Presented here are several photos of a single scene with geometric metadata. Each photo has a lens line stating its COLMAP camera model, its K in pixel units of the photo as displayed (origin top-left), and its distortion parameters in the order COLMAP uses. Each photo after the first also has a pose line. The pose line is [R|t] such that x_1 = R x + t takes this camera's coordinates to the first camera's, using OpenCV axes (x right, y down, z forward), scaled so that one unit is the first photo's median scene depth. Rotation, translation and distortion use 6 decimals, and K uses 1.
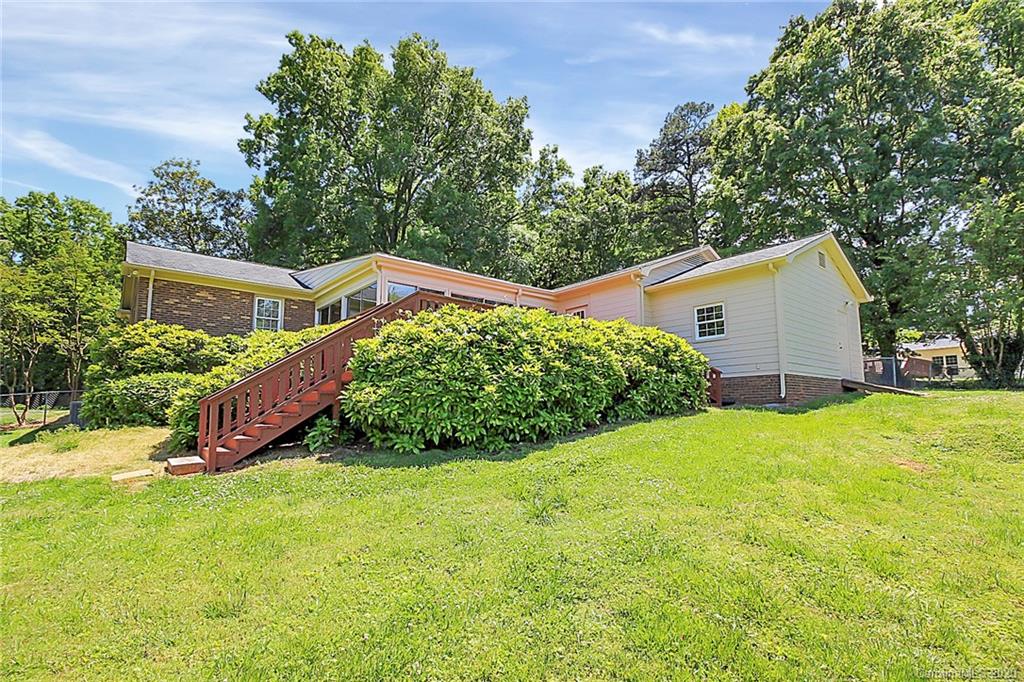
lens RADIAL K [[445.0, 0, 512.5], [0, 445.0, 364.5], [0, 0, 1]] dist [0.000833, 0.000384]
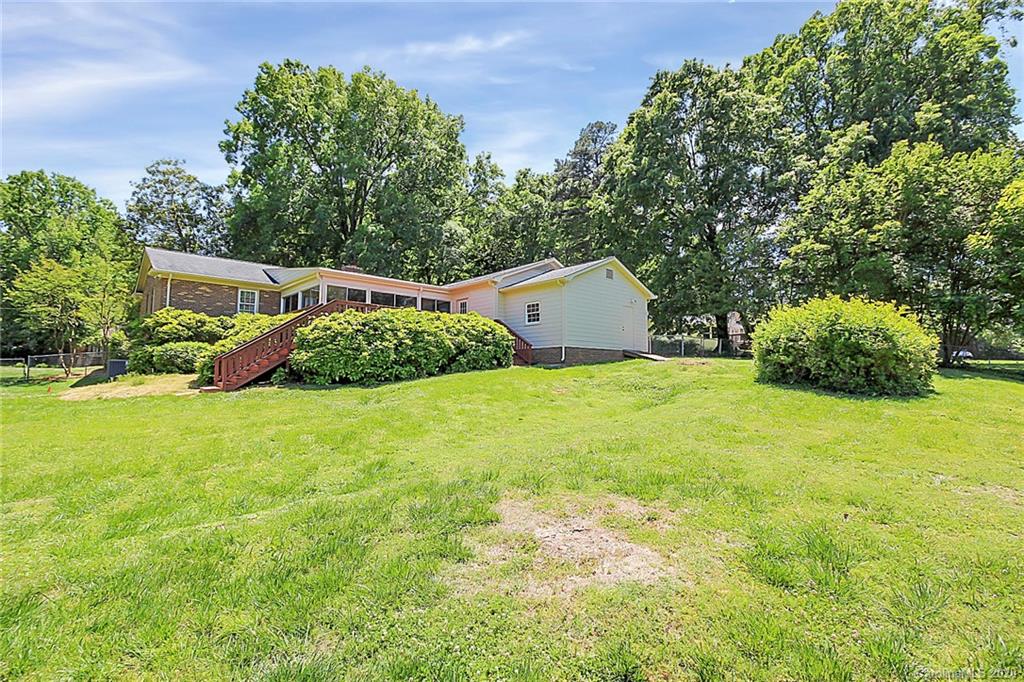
lens RADIAL K [[411.2, 0, 497.2], [0, 411.2, 343.0], [0, 0, 1]] dist [-0.001363, -0.000393]
pose [[0.998581, 0.010646, 0.052180, 0.214831], [-0.012149, 0.999518, 0.028581, -0.026301], [-0.051851, -0.029175, 0.998229, -0.424216]]
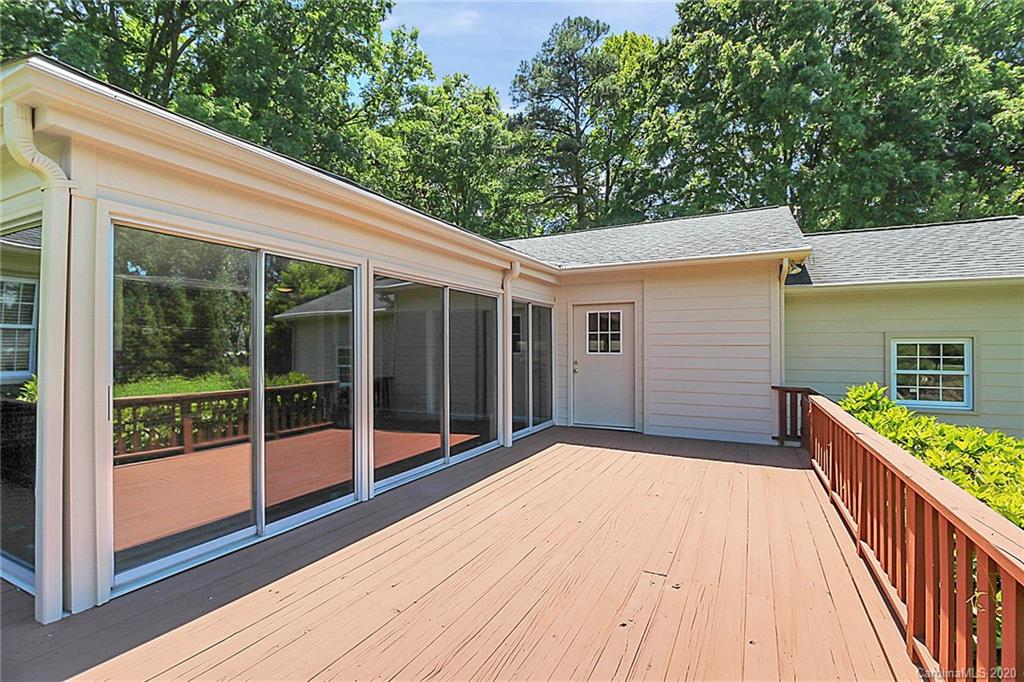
lens RADIAL K [[474.5, 0, 512.0], [0, 474.5, 341.0], [0, 0, 1]] dist [-0.000090, 0.000007]
pose [[0.922260, 0.009941, 0.386443, -0.167760], [-0.037397, 0.997275, 0.063594, -0.132215], [-0.384758, -0.073102, 0.920118, 0.625483]]
